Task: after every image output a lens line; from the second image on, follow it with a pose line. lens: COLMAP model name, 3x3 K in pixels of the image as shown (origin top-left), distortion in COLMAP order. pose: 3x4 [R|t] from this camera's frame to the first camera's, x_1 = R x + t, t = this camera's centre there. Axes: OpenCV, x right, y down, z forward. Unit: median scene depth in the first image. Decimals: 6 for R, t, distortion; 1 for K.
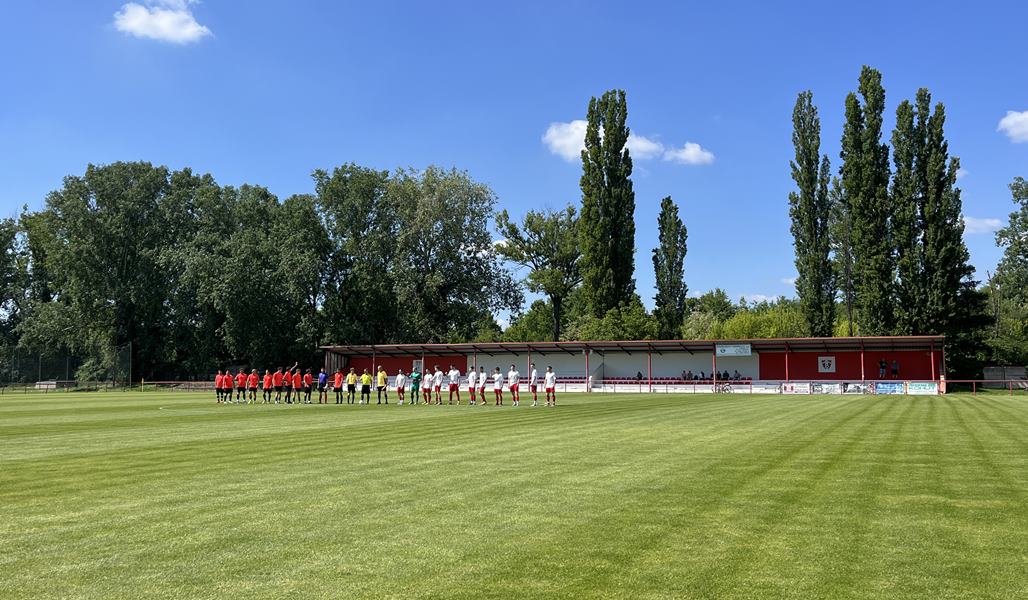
lens RADIAL K [[866.4, 0, 513.4], [0, 866.4, 301.7], [0, 0, 1]] dist [0.019572, -0.016953]
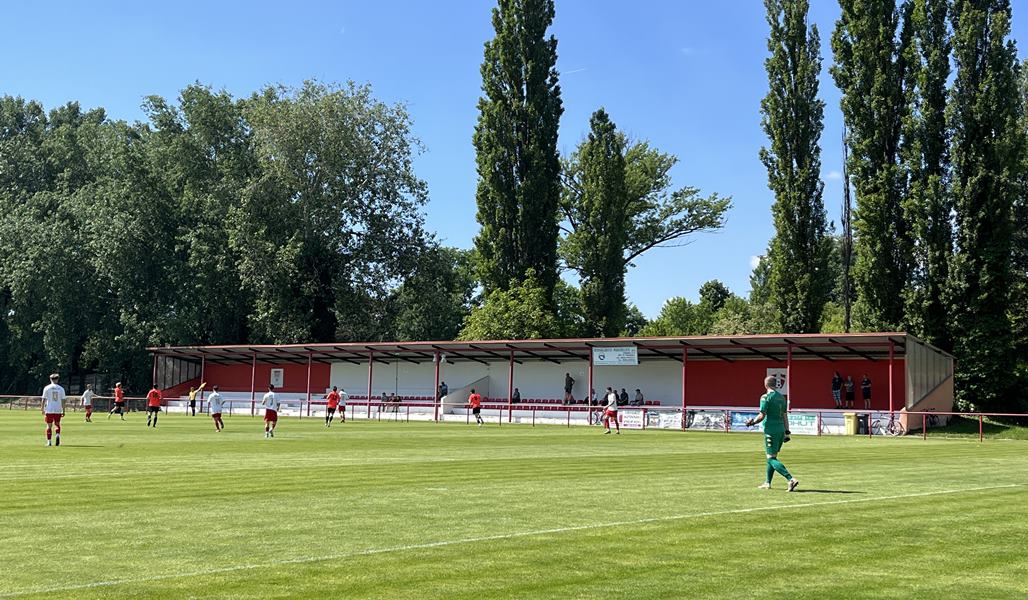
lens RADIAL K [[1307.7, 0, 510.6], [0, 1307.7, 300.0], [0, 0, 1]] dist [0.008748, 0.000000]
pose [[0.953666, -0.005337, -0.300821, 0.466358], [0.008126, 0.999935, 0.008019, 0.008359], [0.300759, -0.010091, 0.953647, 0.101020]]
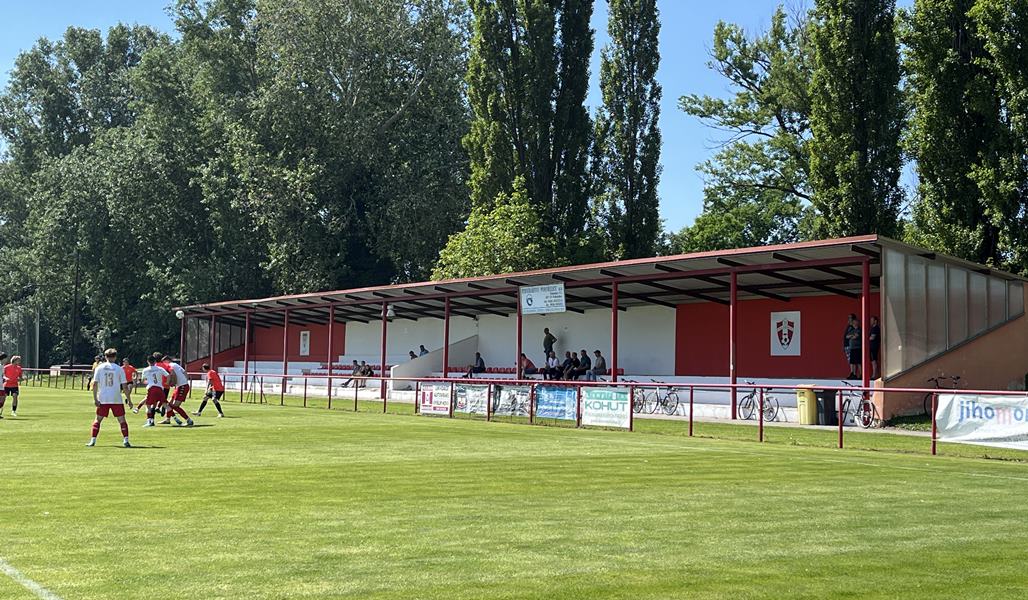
lens RADIAL K [[1488.1, 0, 514.6], [0, 1488.1, 297.7], [0, 0, 1]] dist [0.109043, 0.000000]
pose [[0.801546, -0.021869, -0.597534, 0.651830], [0.046645, 0.998572, 0.026025, 0.037649], [0.596111, -0.048732, 0.801421, 0.461127]]
